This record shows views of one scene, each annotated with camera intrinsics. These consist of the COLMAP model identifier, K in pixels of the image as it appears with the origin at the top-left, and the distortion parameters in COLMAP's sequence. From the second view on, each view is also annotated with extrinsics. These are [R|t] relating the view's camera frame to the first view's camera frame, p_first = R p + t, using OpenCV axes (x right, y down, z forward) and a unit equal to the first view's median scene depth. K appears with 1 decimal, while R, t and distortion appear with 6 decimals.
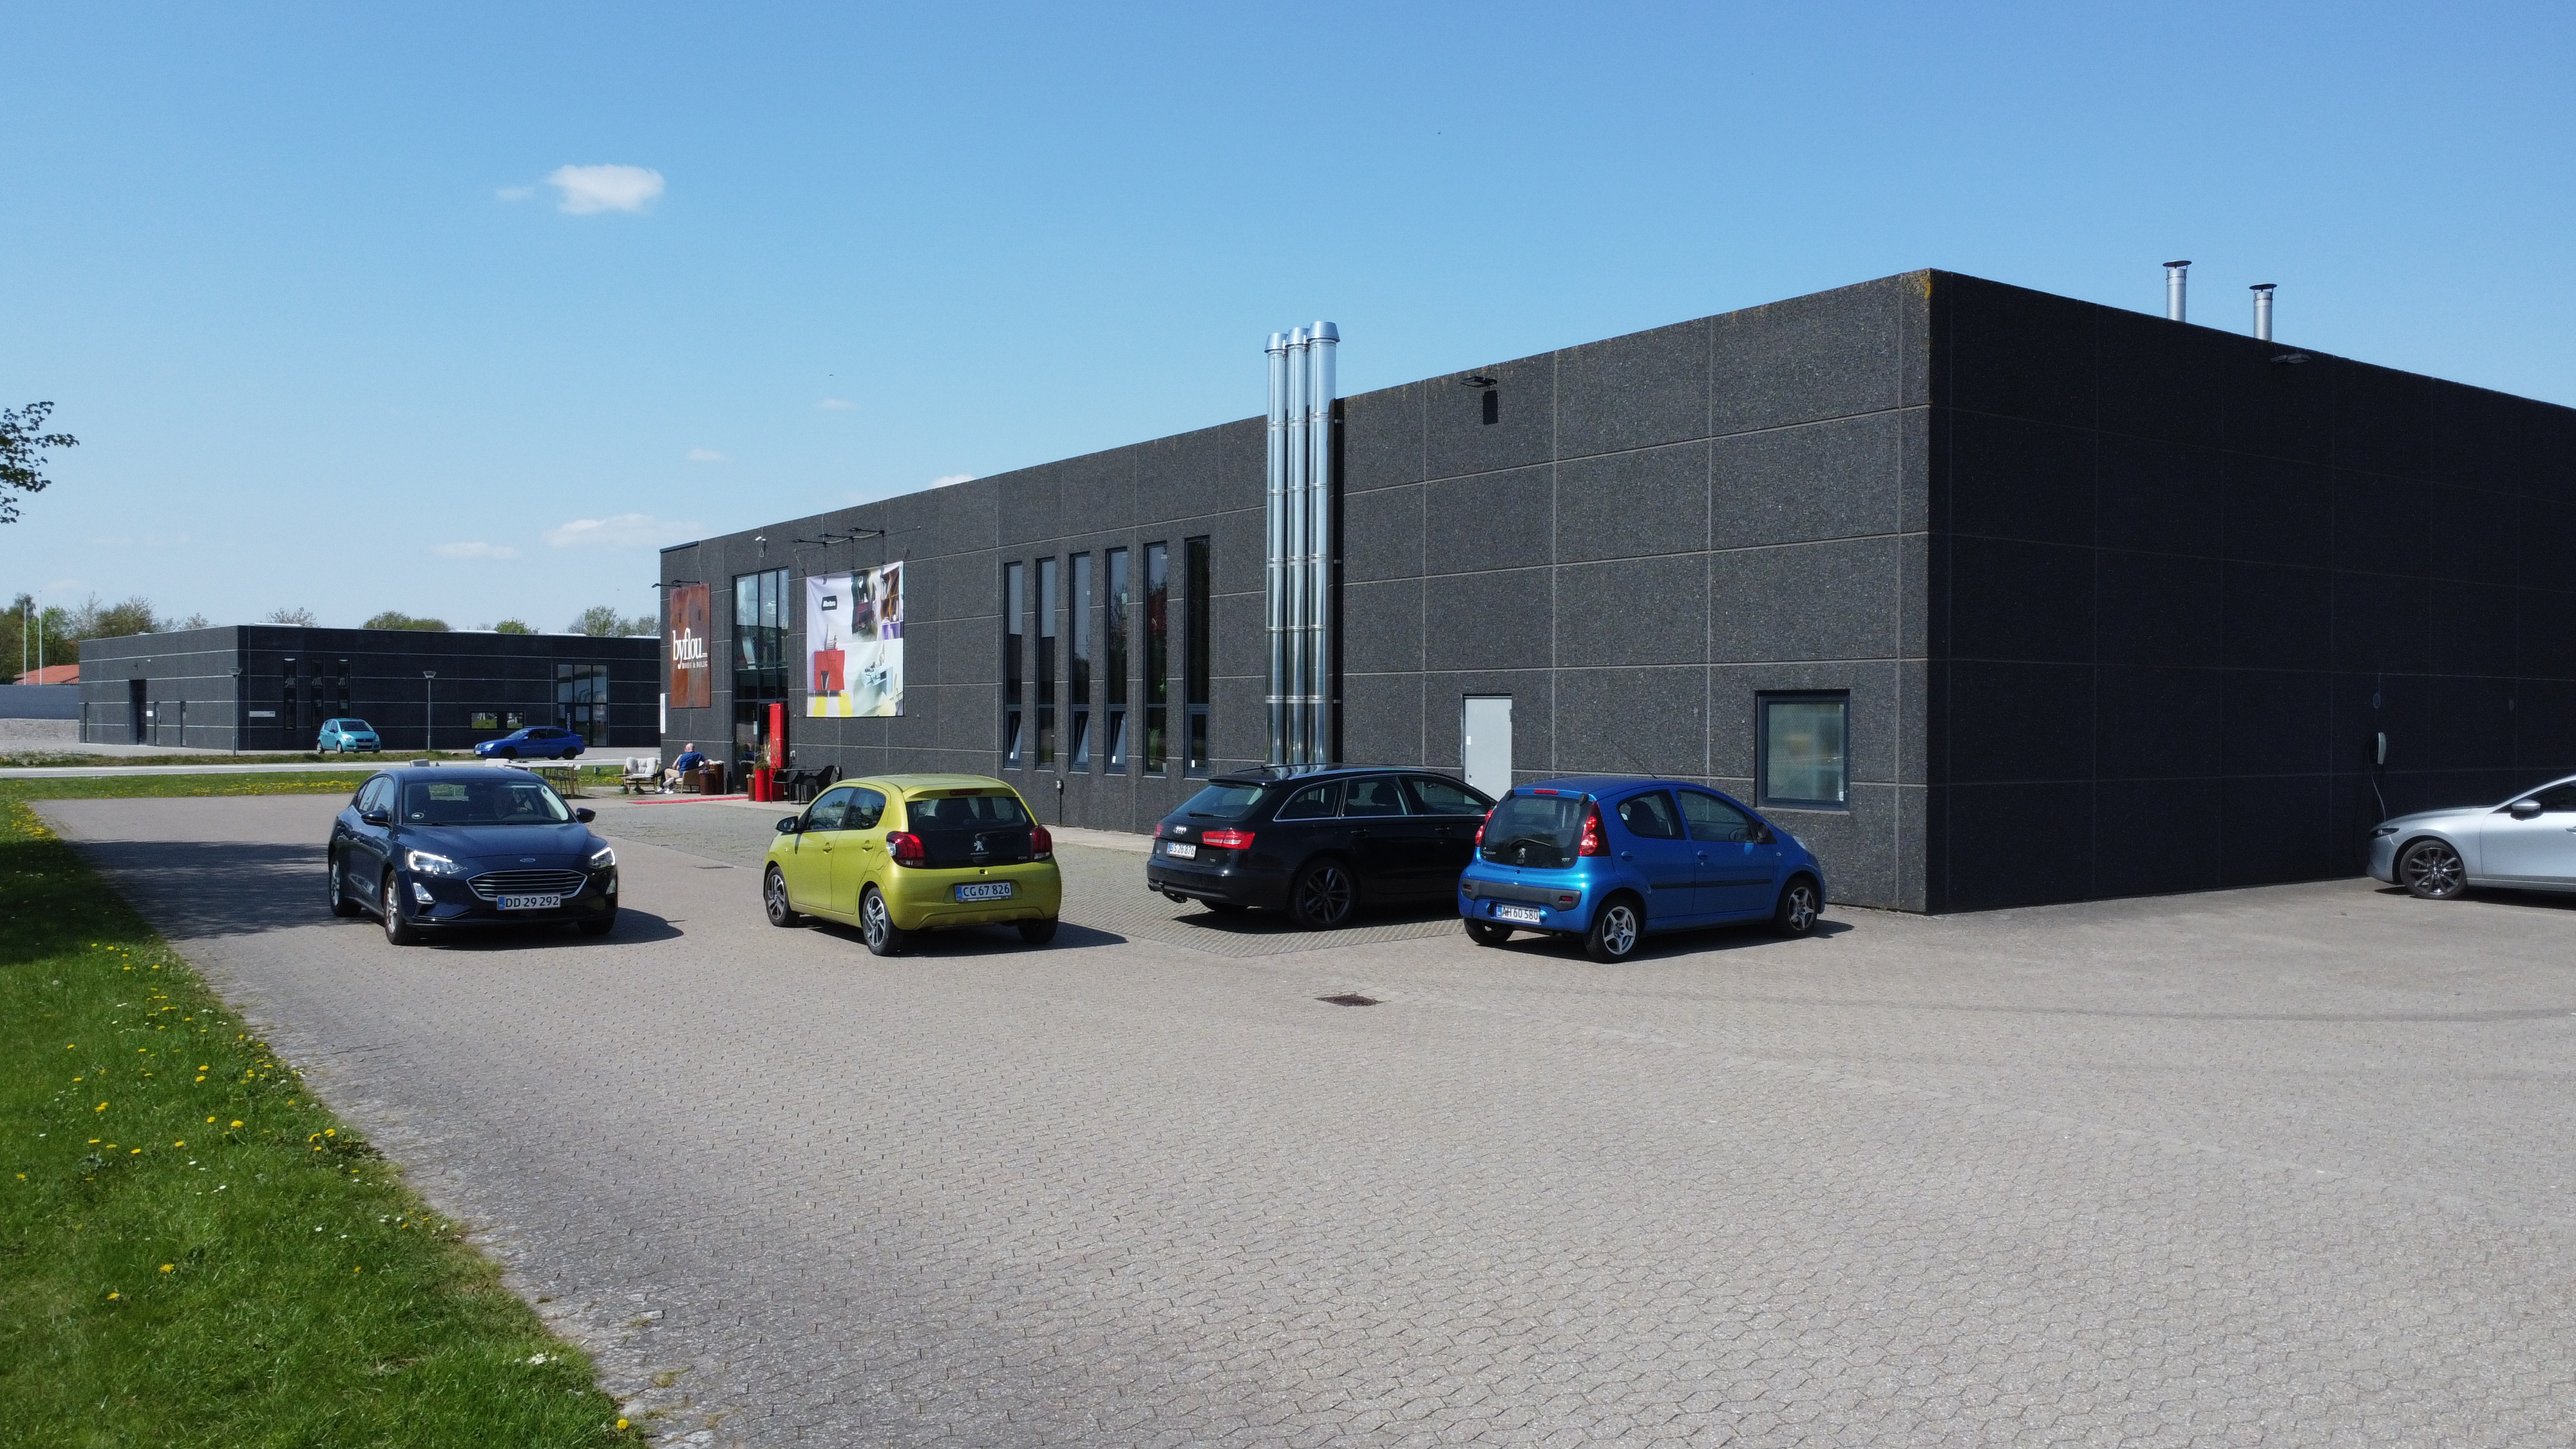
lens RADIAL K [[1954.6, 0, 1284.5], [0, 1954.6, 718.5], [0, 0, 1]] dist [0.003367, 0.000777]
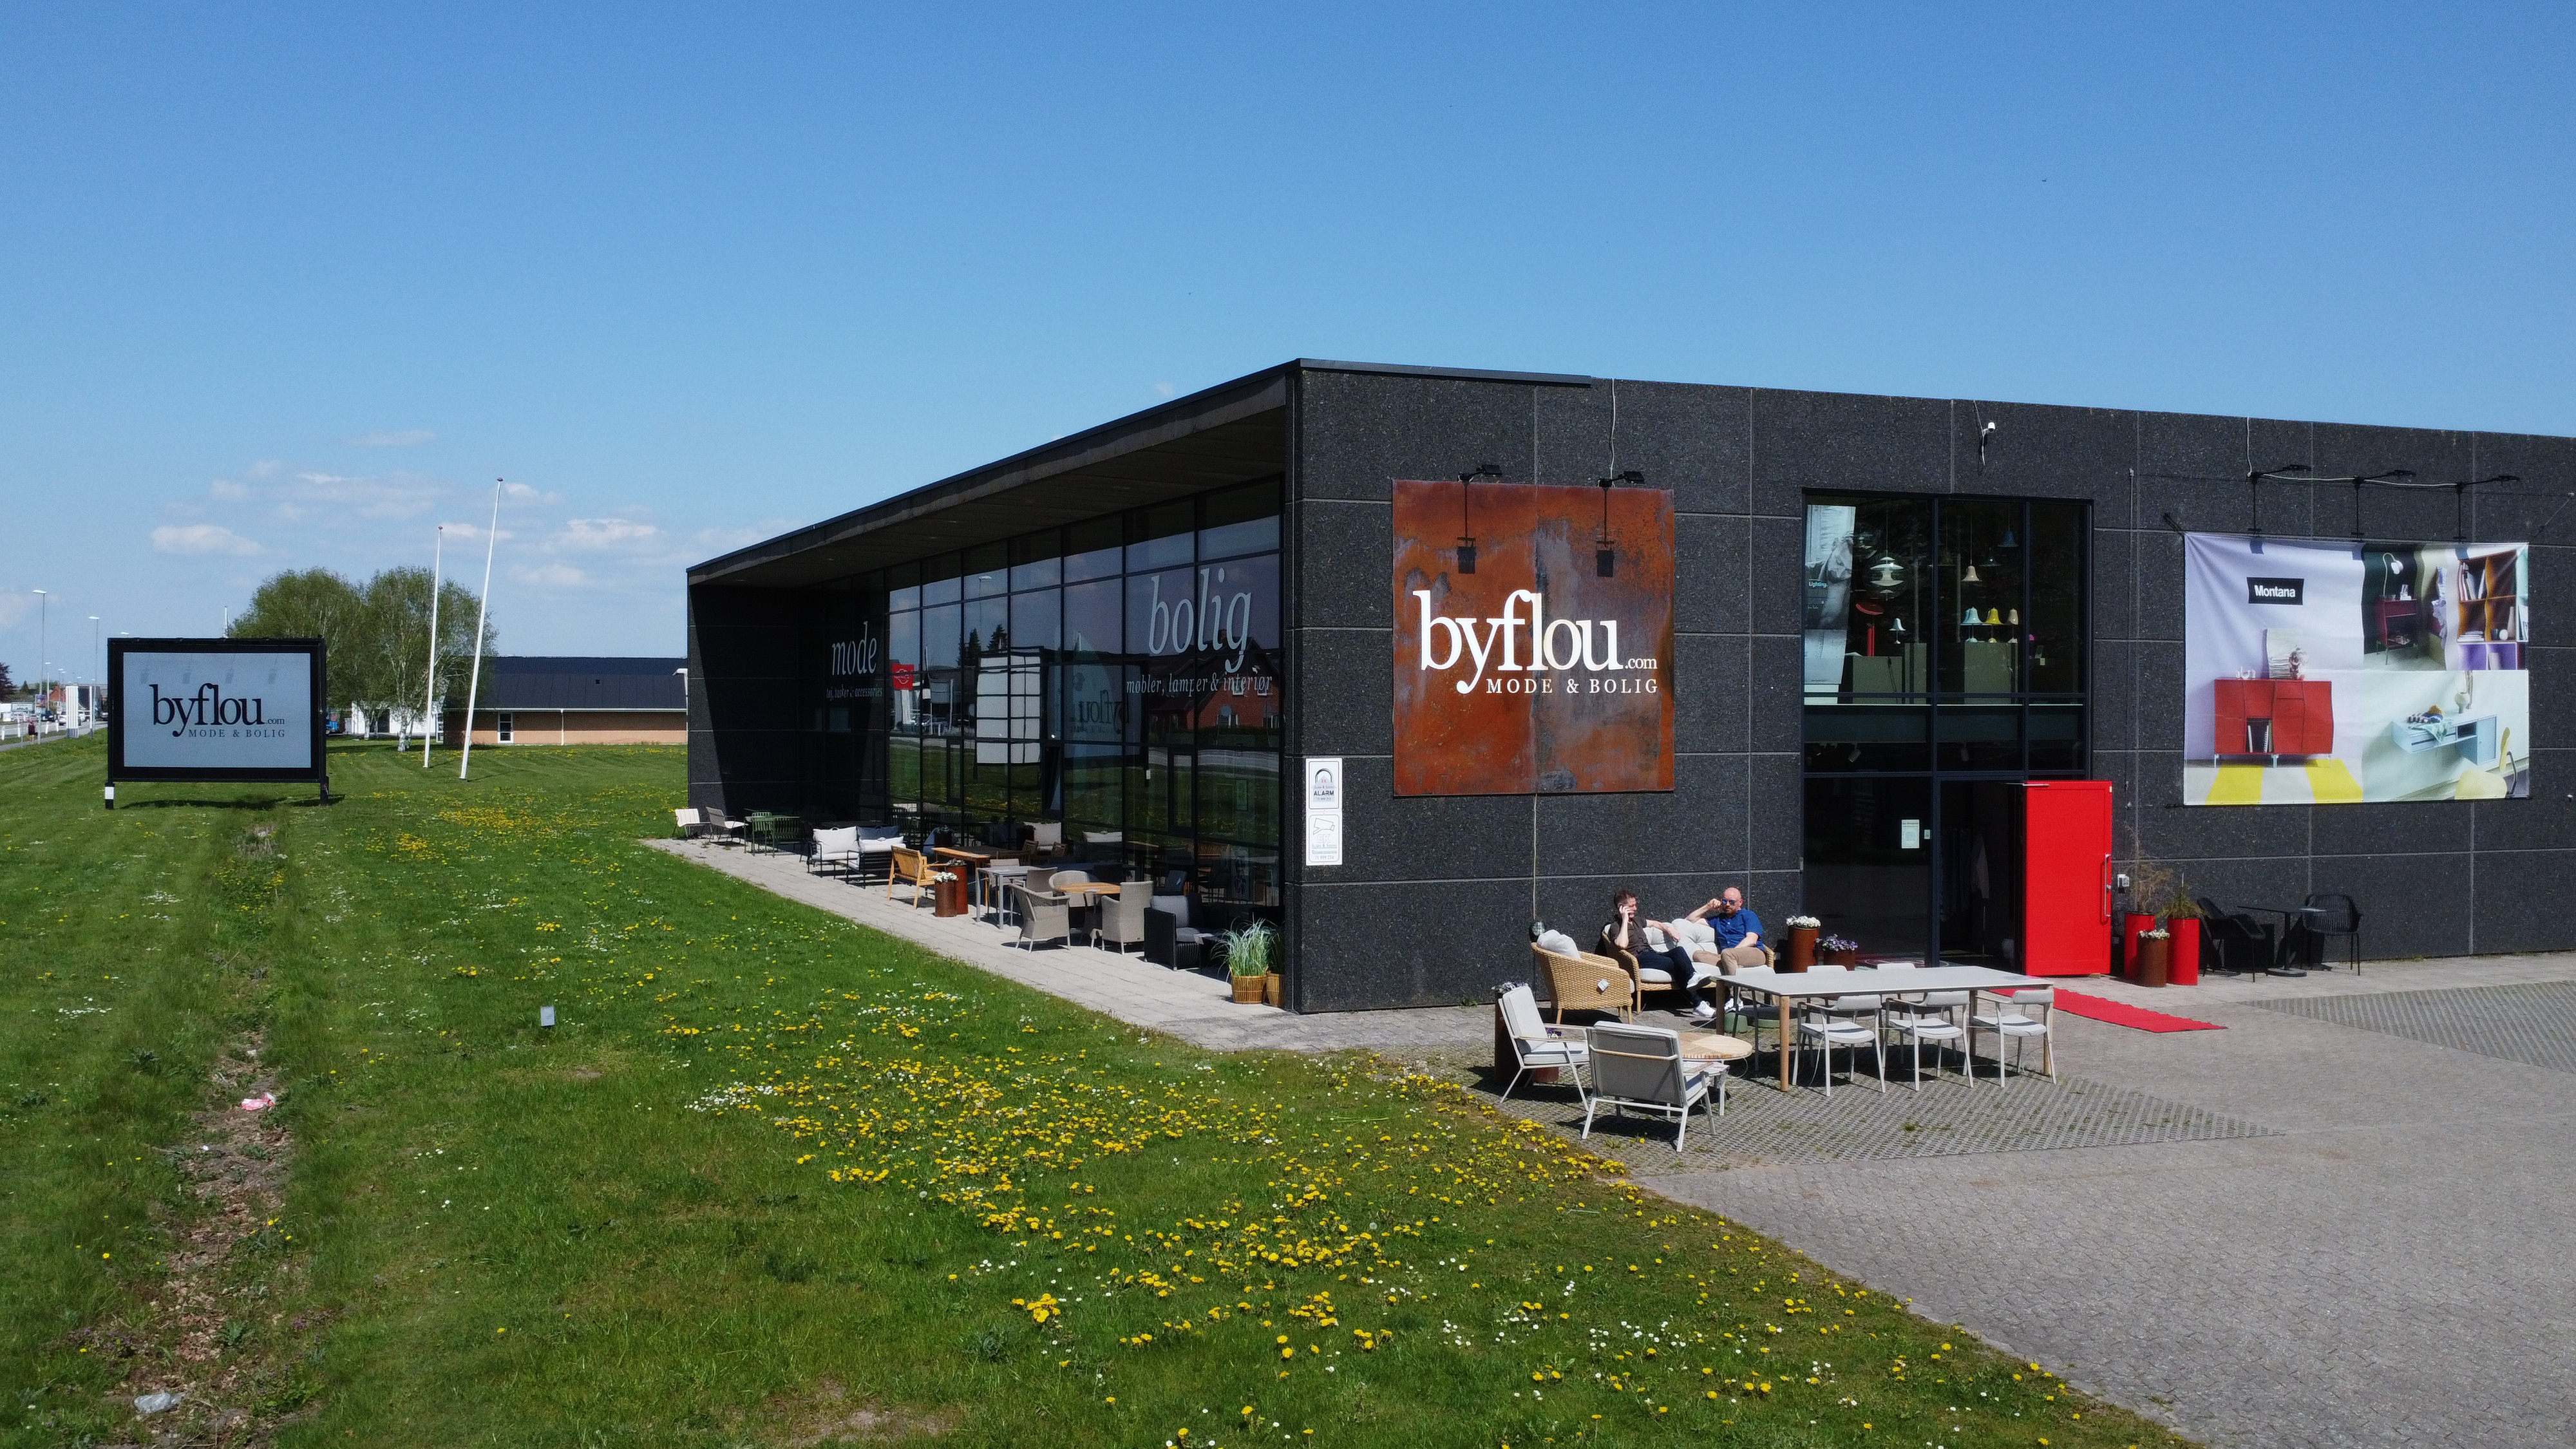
lens RADIAL K [[1954.6, 0, 1292.4], [0, 1954.6, 725.9], [0, 0, 1]] dist [0.003367, 0.000777]
pose [[0.295043, 0.005522, 0.955468, -0.864408], [0.003755, 0.999969, -0.006939, -0.020284], [-0.955477, 0.005635, 0.295013, 1.153157]]
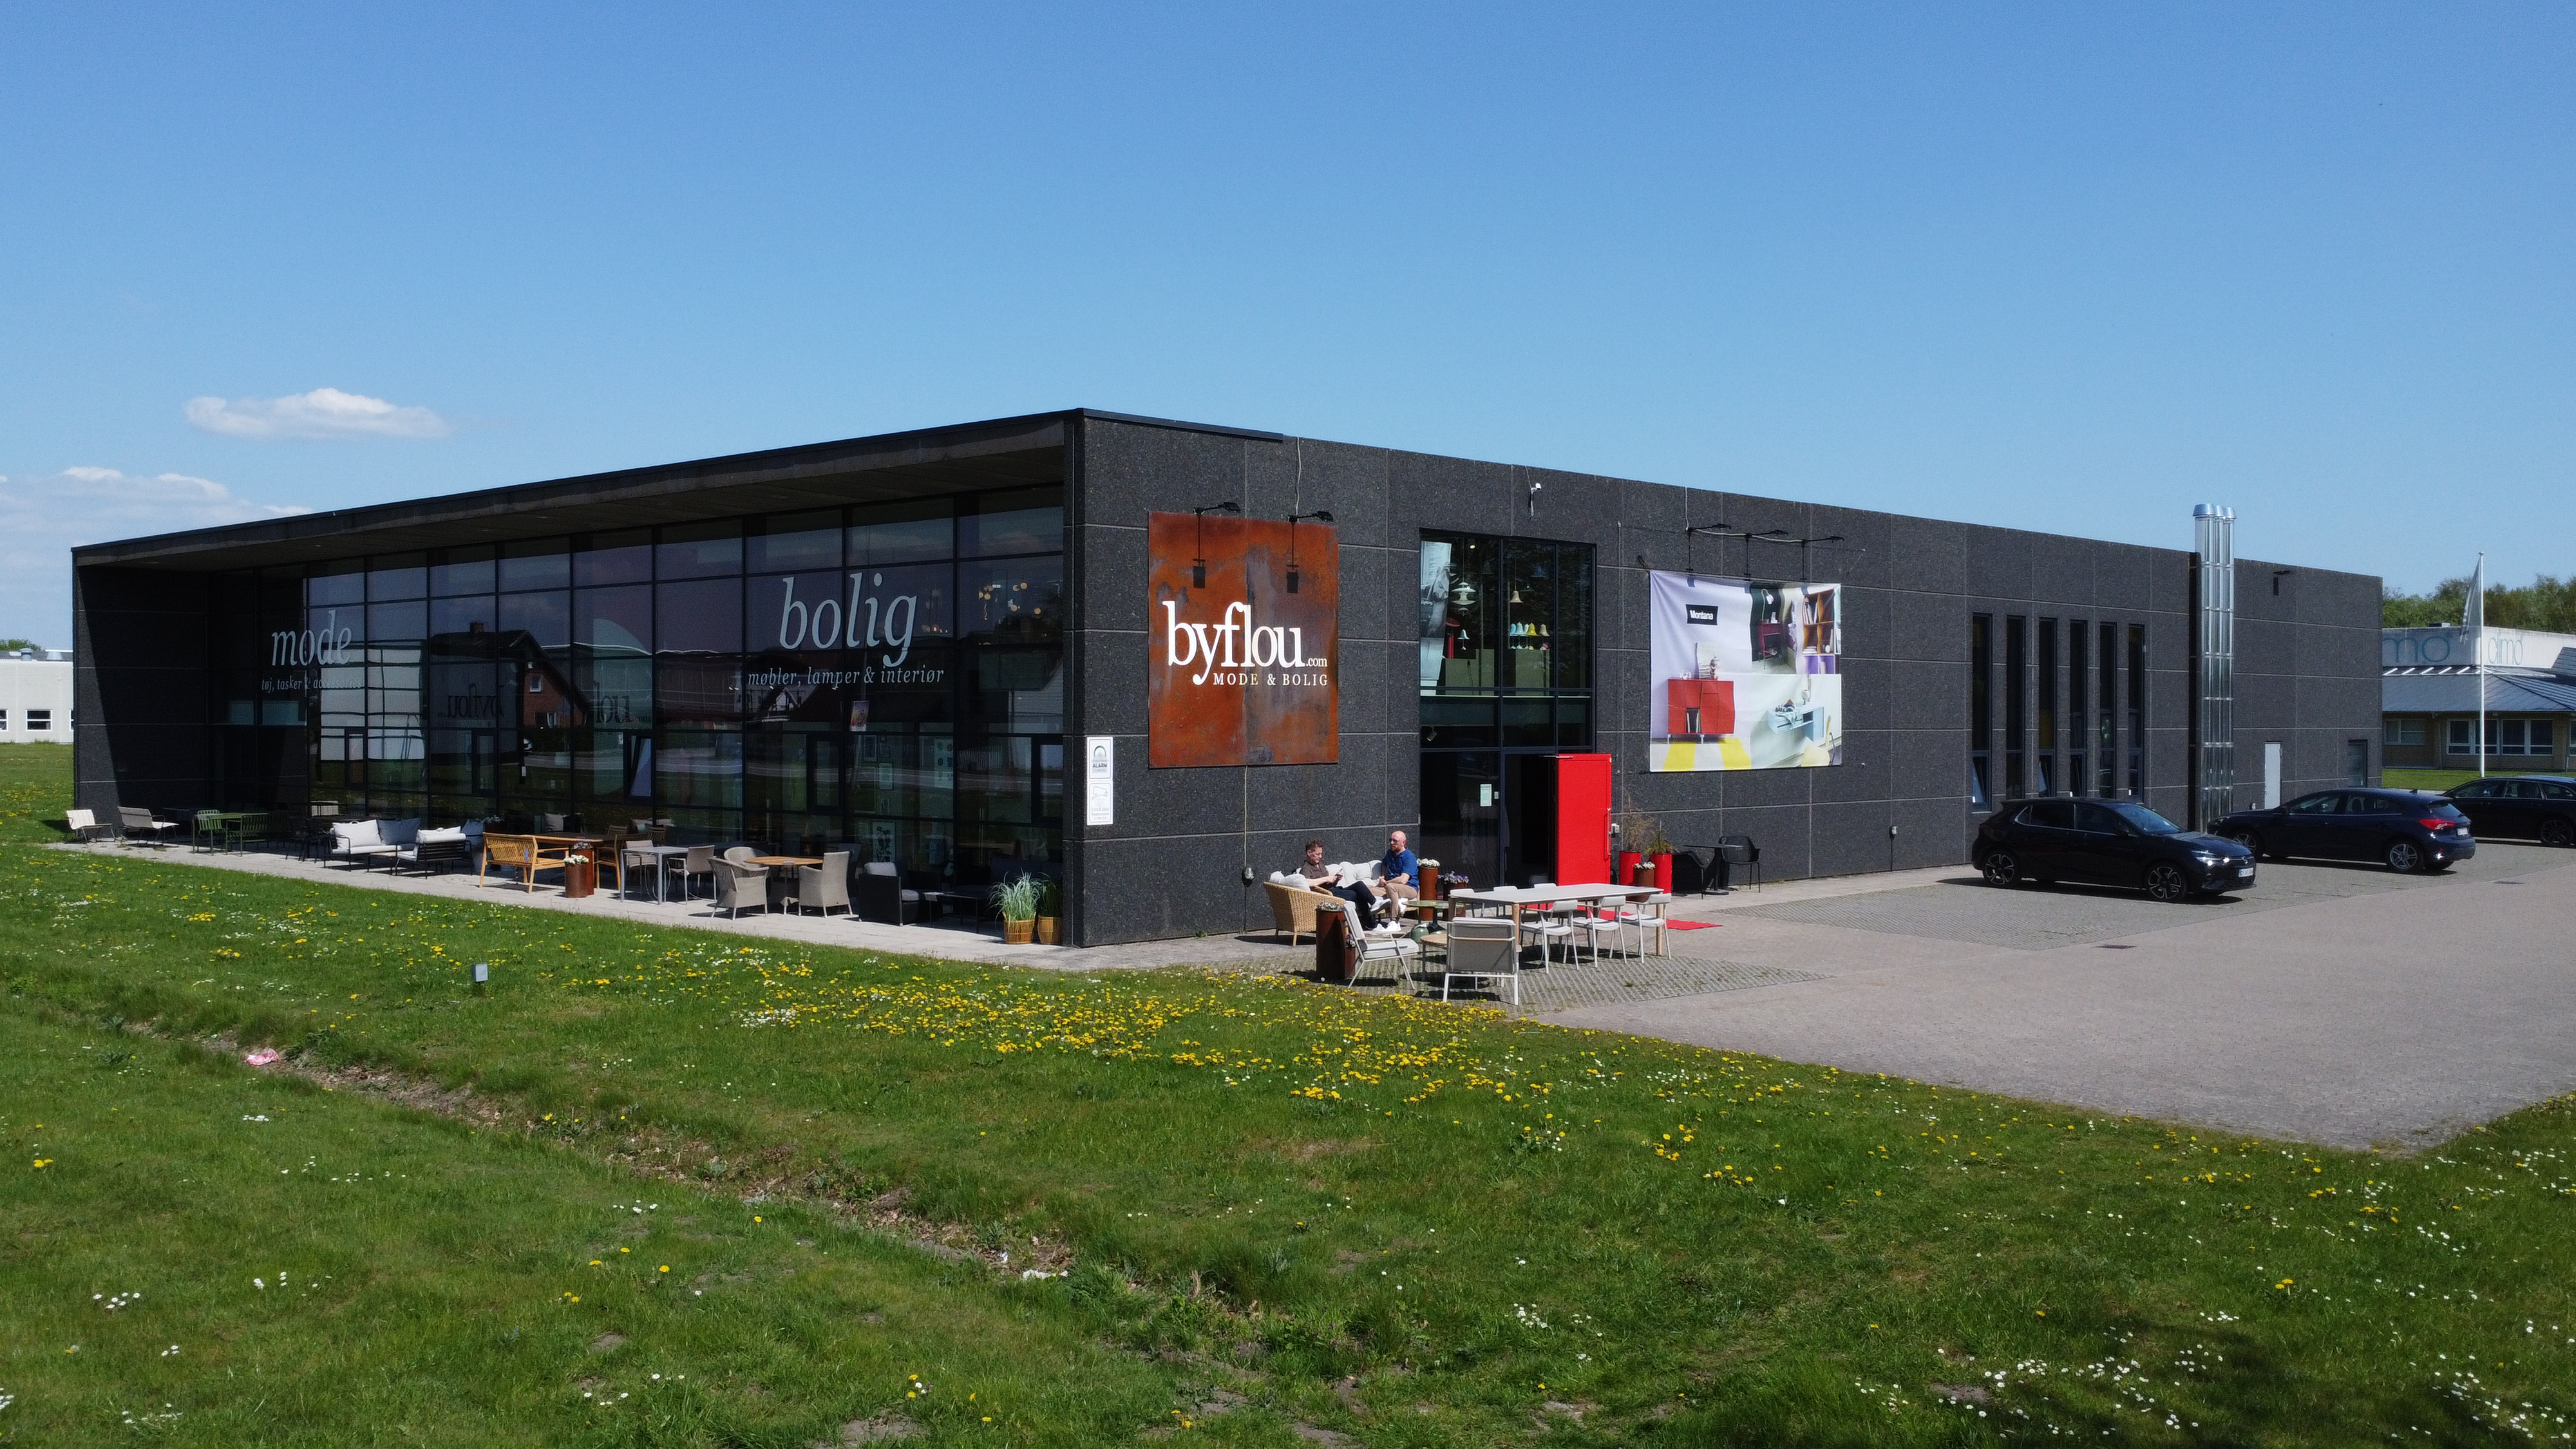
lens RADIAL K [[1954.6, 0, 1284.9], [0, 1954.6, 728.6], [0, 0, 1]] dist [0.003367, 0.000777]
pose [[-0.103332, 0.004995, 0.994634, -0.990078], [0.008044, 0.999959, -0.004187, -0.015299], [-0.994614, 0.007568, -0.103368, 1.291359]]
